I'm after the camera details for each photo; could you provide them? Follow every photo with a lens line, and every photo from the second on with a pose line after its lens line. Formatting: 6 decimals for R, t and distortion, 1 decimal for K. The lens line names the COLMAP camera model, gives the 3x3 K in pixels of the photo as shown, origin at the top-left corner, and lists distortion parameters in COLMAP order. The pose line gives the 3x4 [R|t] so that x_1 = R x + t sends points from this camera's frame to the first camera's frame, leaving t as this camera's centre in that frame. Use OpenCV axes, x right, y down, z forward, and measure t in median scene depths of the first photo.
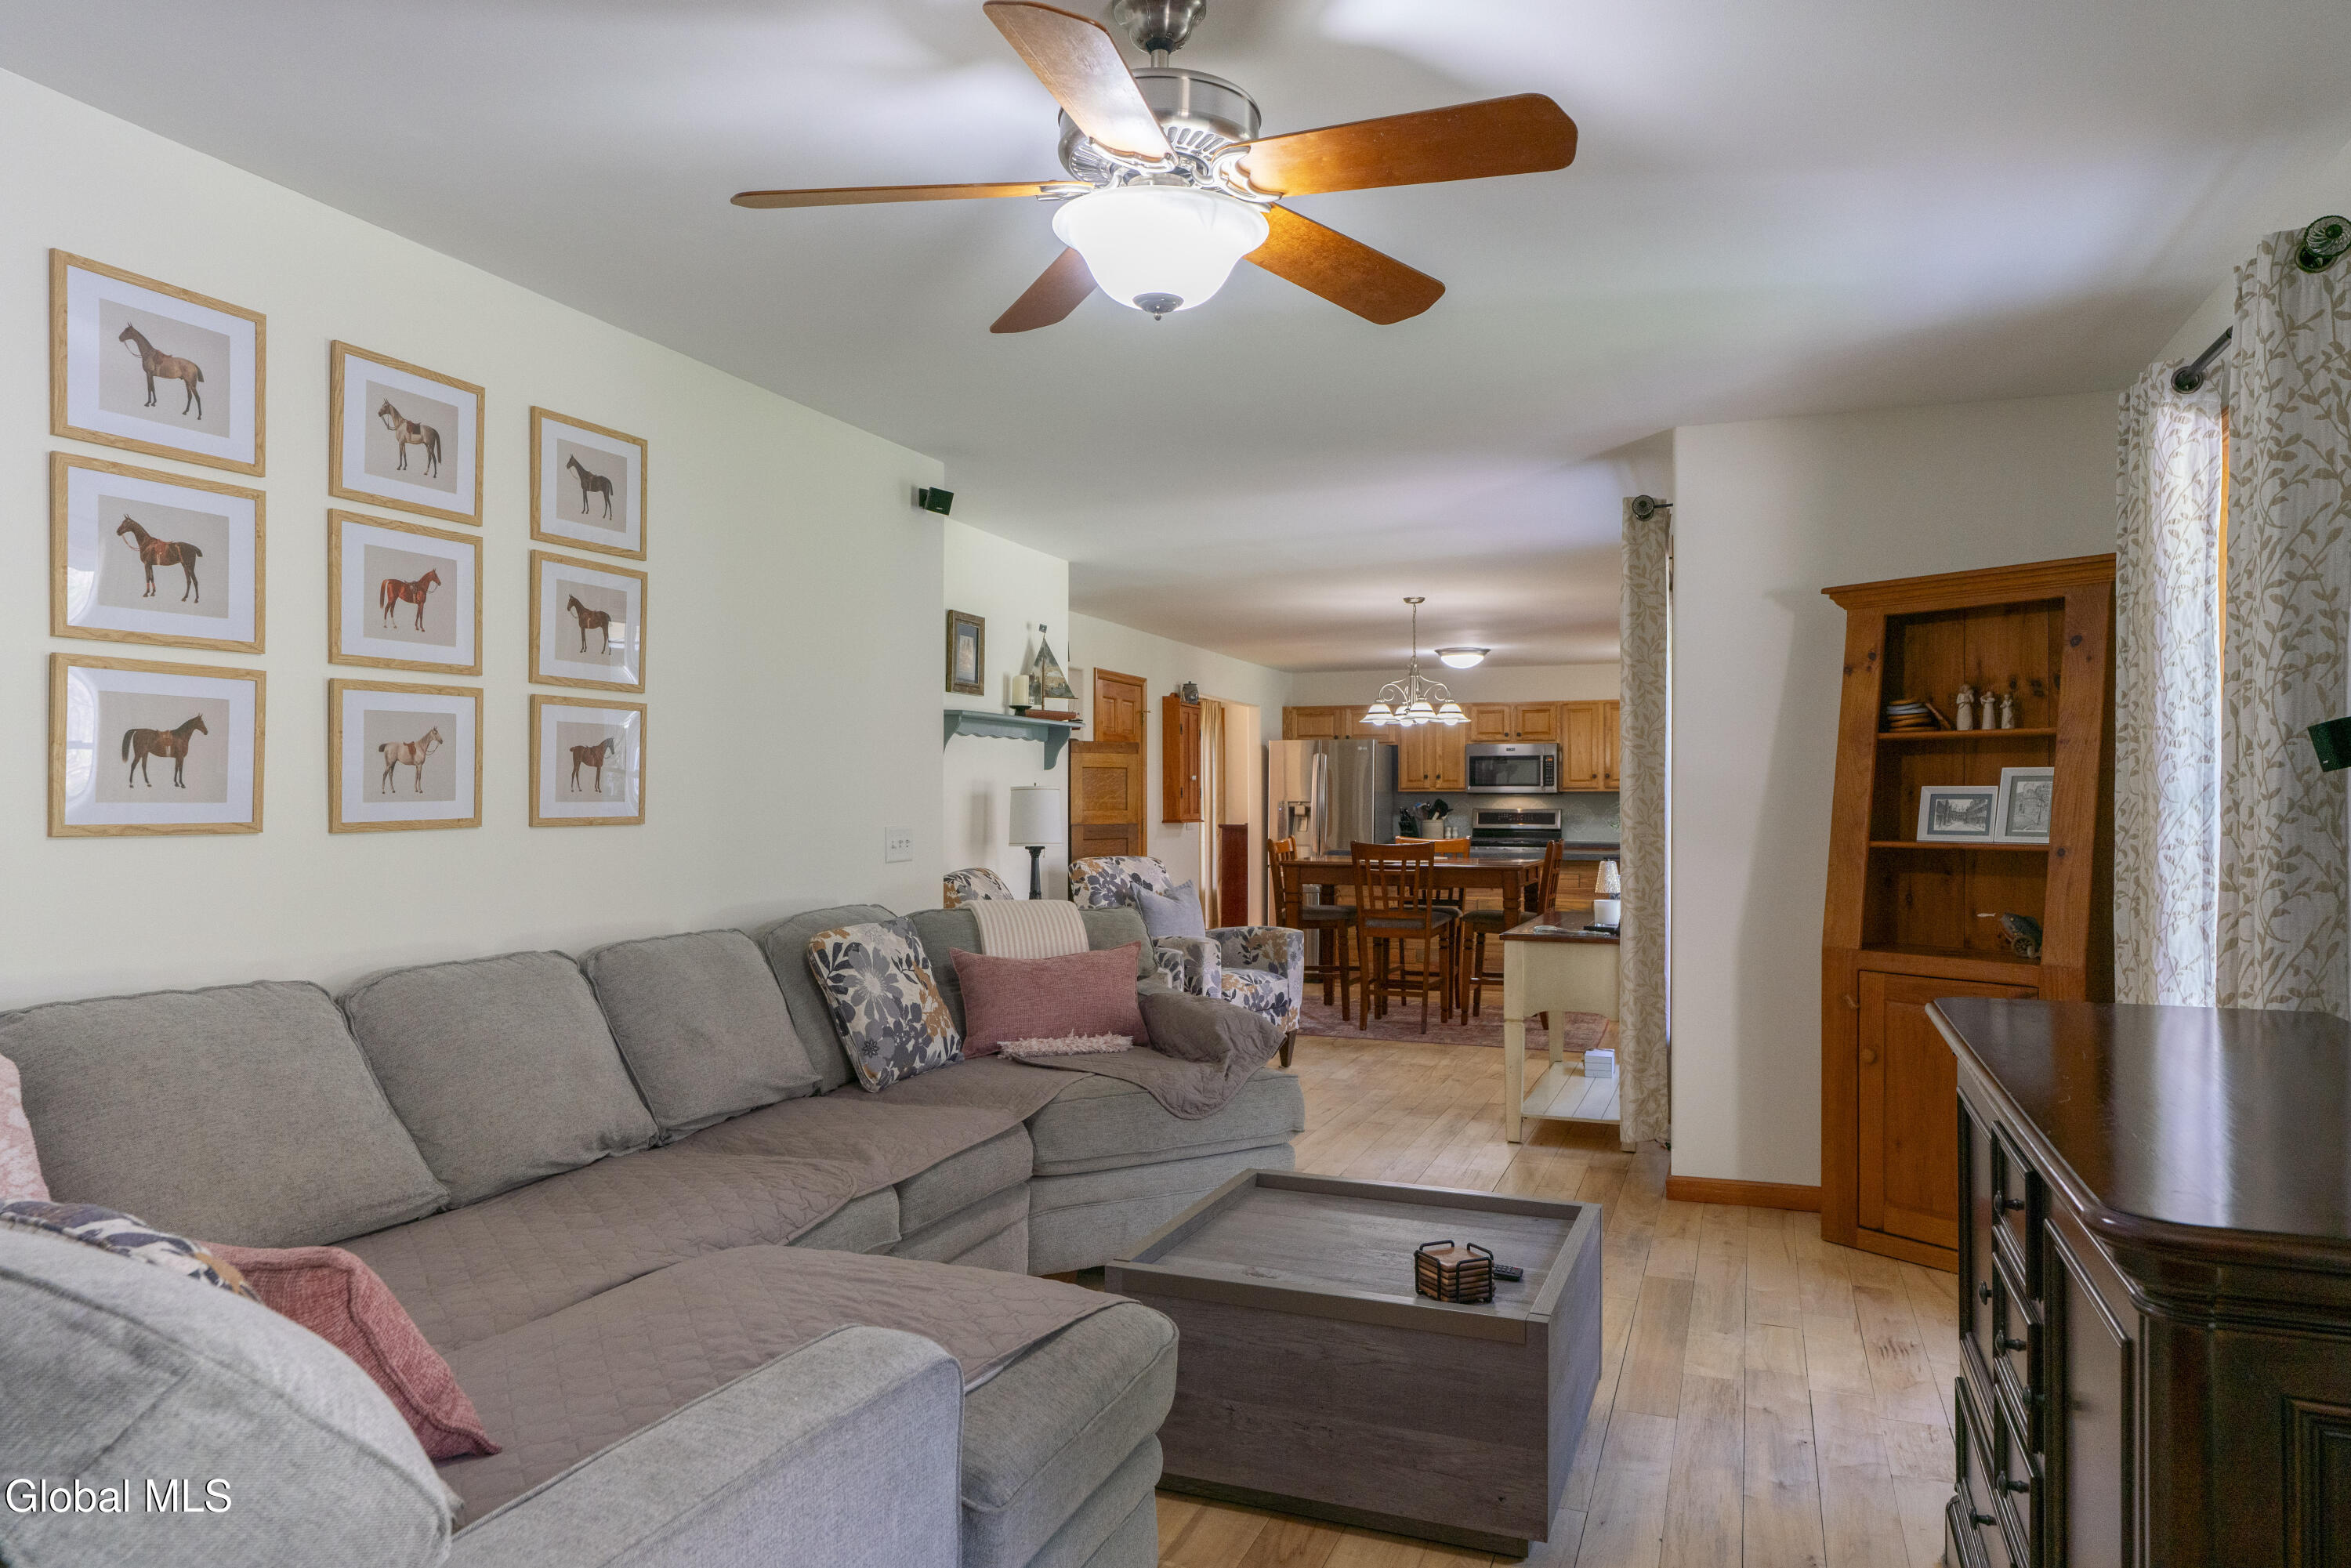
lens RADIAL K [[1532.6, 0, 1181.7], [0, 1532.6, 793.3], [0, 0, 1]] dist [-0.007148, -0.000189]
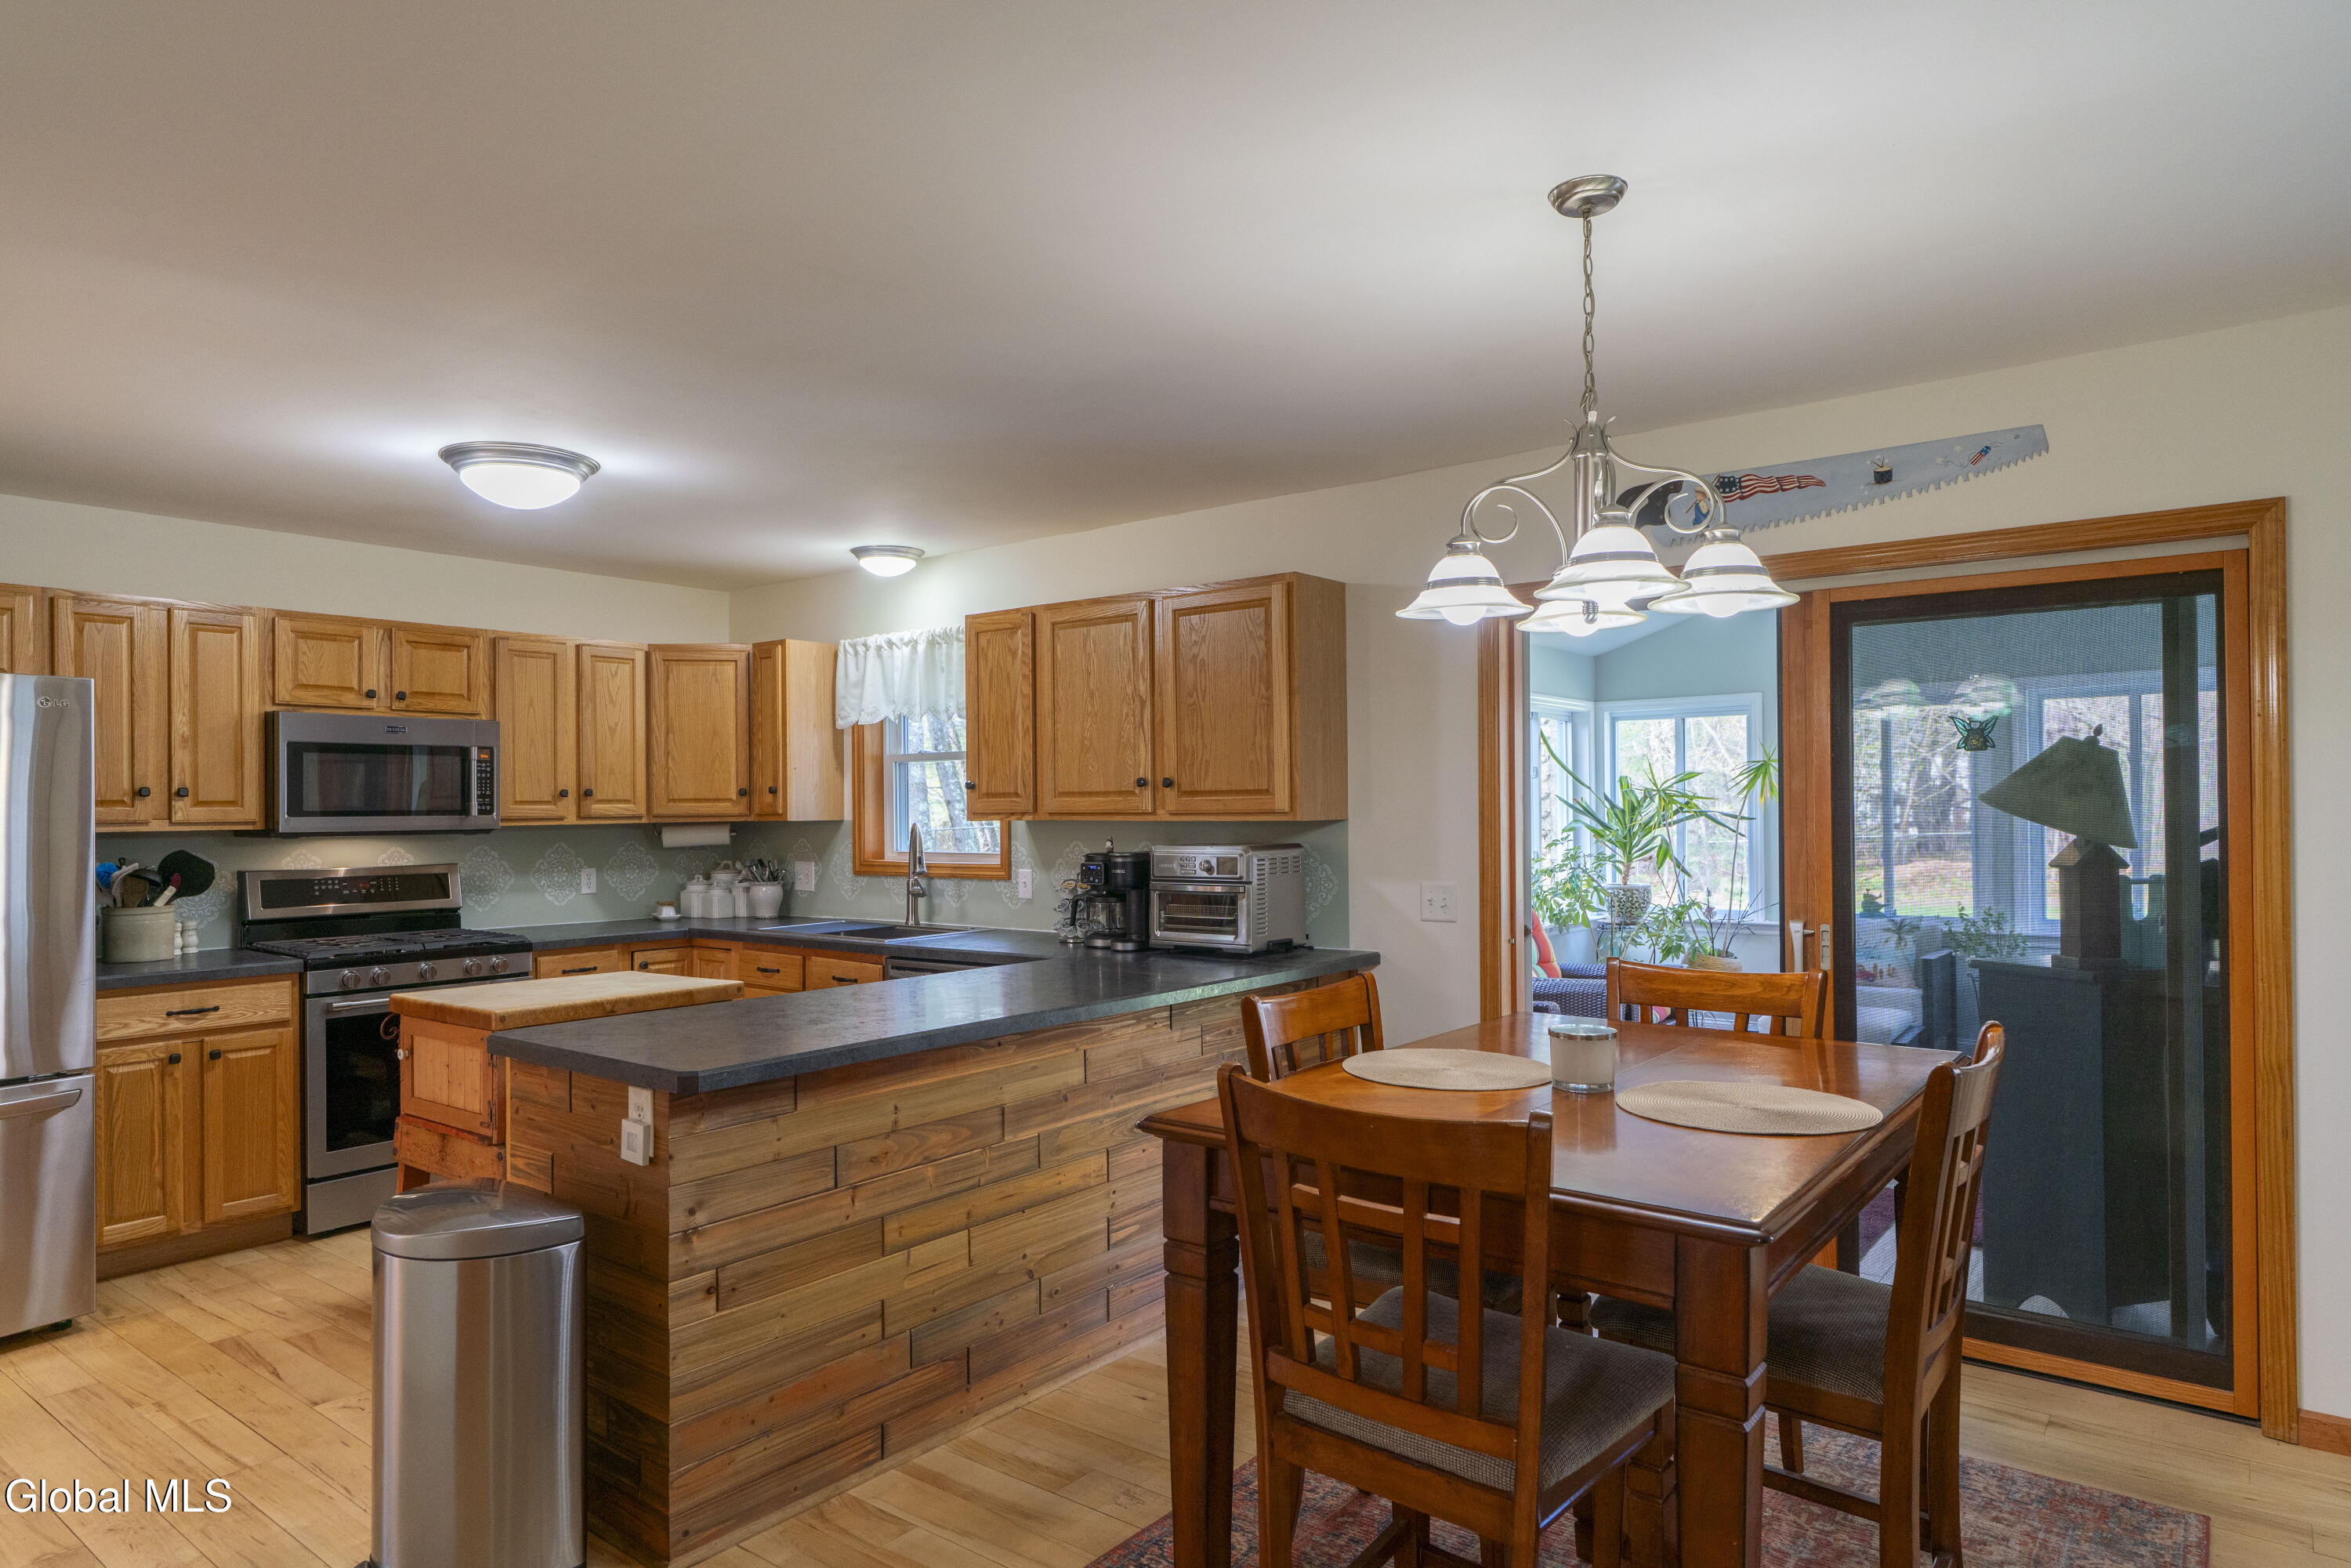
lens RADIAL K [[1371.3, 0, 1160.1], [0, 1371.3, 800.1], [0, 0, 1]] dist [-0.001388, -0.001406]
pose [[0.295936, -0.003710, 0.955200, -0.098497], [-0.000754, 0.999991, 0.004118, -0.012313], [-0.955207, -0.001939, 0.295931, 0.782438]]
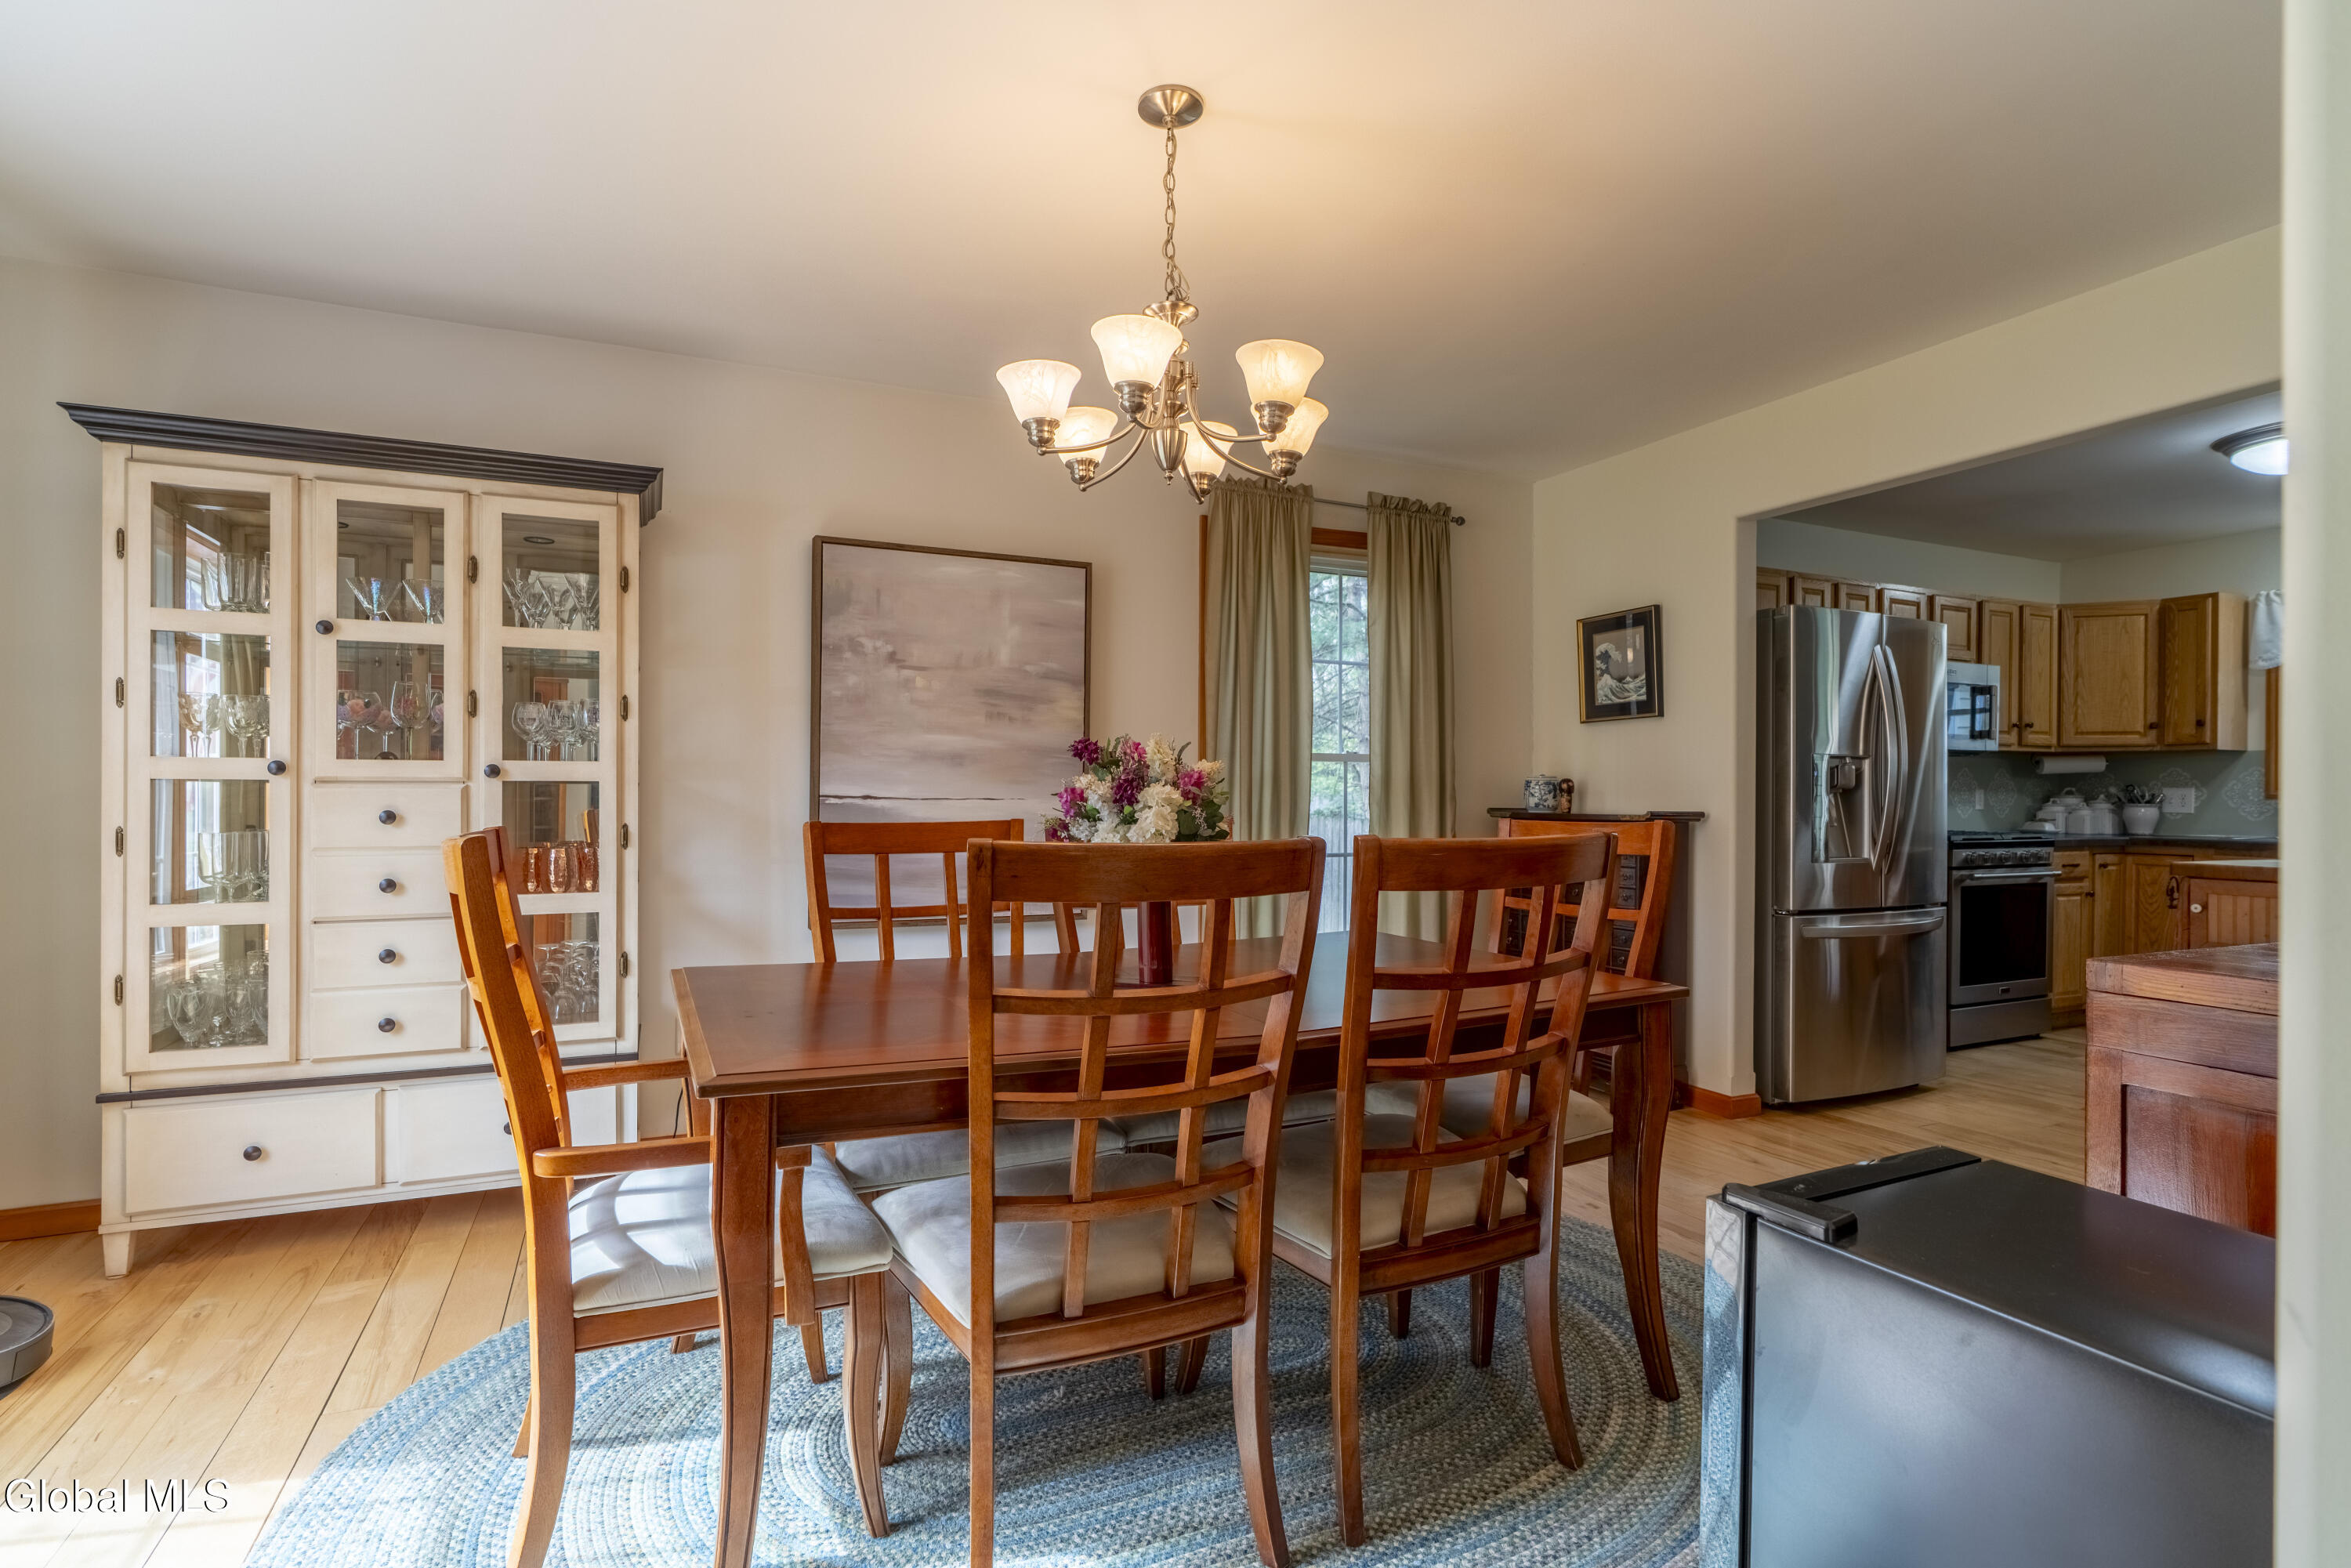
lens RADIAL K [[1128.8, 0, 1167.2], [0, 1128.8, 794.0], [0, 0, 1]] dist [0.001714, -0.000225]
pose [[0.708721, -0.004396, 0.705475, -0.315169], [-0.011584, 0.999773, 0.017867, 0.013354], [-0.705393, -0.020835, 0.708510, 1.039982]]
